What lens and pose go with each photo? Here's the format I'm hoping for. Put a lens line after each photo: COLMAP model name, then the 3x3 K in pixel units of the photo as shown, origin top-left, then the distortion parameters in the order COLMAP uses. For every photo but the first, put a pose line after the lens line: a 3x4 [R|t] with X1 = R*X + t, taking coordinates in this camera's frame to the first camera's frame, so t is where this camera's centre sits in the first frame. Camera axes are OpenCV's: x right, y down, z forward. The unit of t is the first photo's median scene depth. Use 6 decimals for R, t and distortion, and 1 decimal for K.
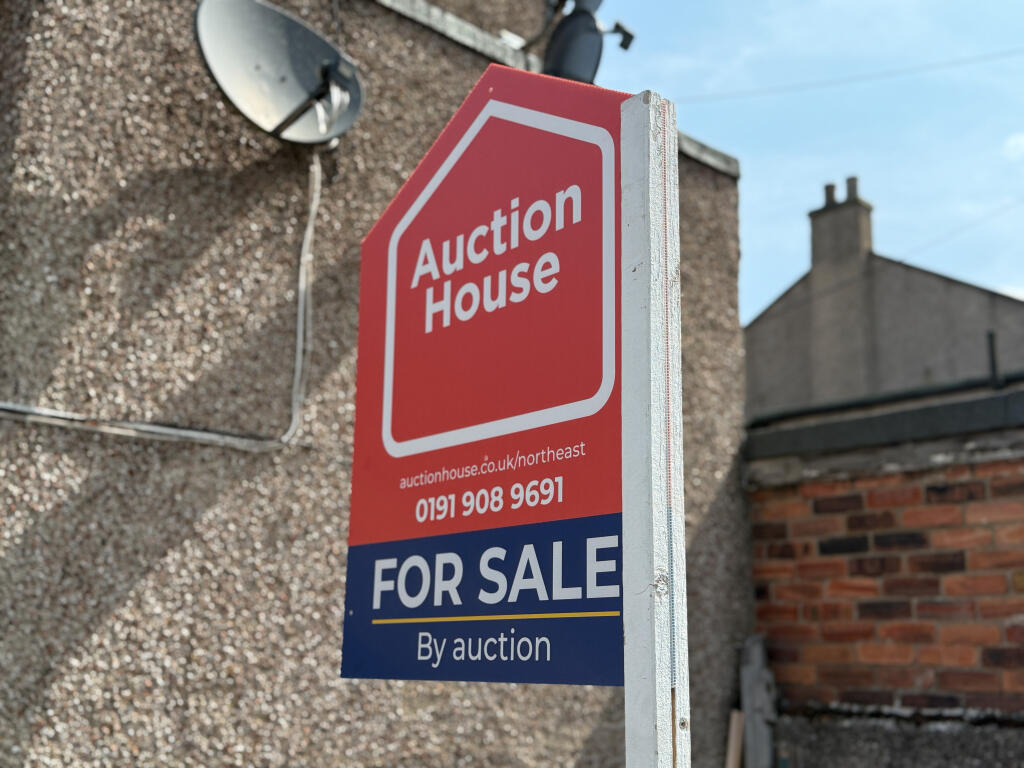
lens RADIAL K [[1145.3, 0, 512.0], [0, 1145.3, 384.0], [0, 0, 1]] dist [0.007816, -0.035269]
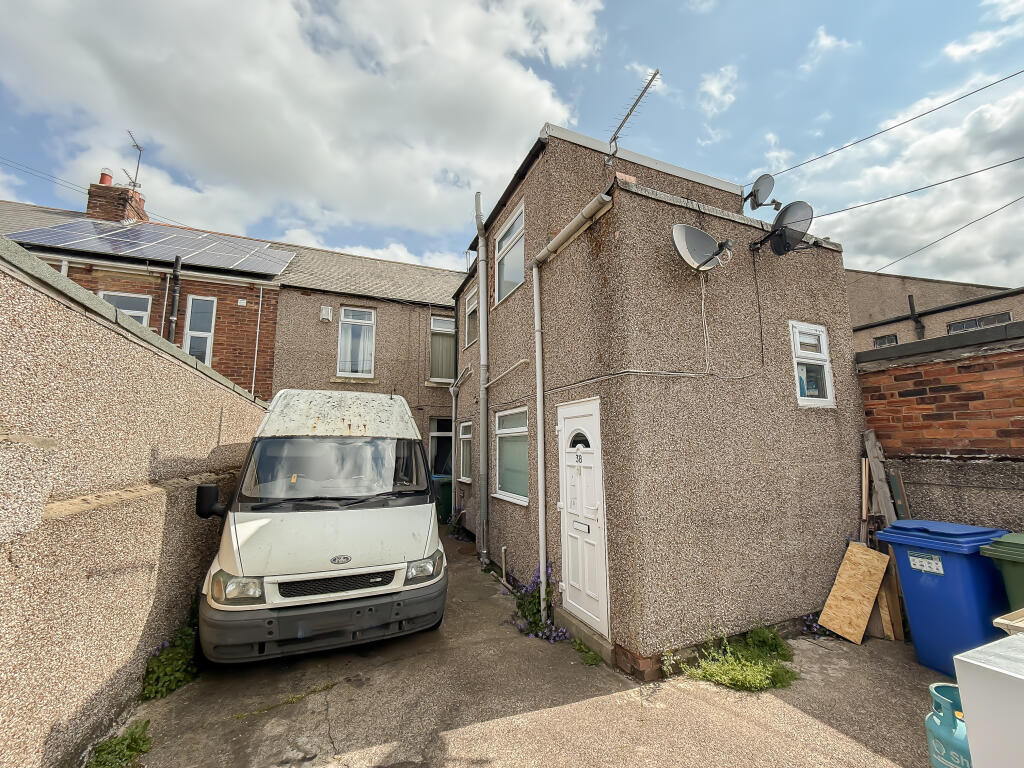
lens RADIAL K [[411.1, 0, 514.5], [0, 411.1, 384.2], [0, 0, 1]] dist [-0.000707, 0.000129]
pose [[0.946817, -0.083612, -0.310720, -0.270009], [0.110907, 0.991276, 0.071210, -0.041660], [0.302055, -0.101884, 0.947830, -0.130749]]
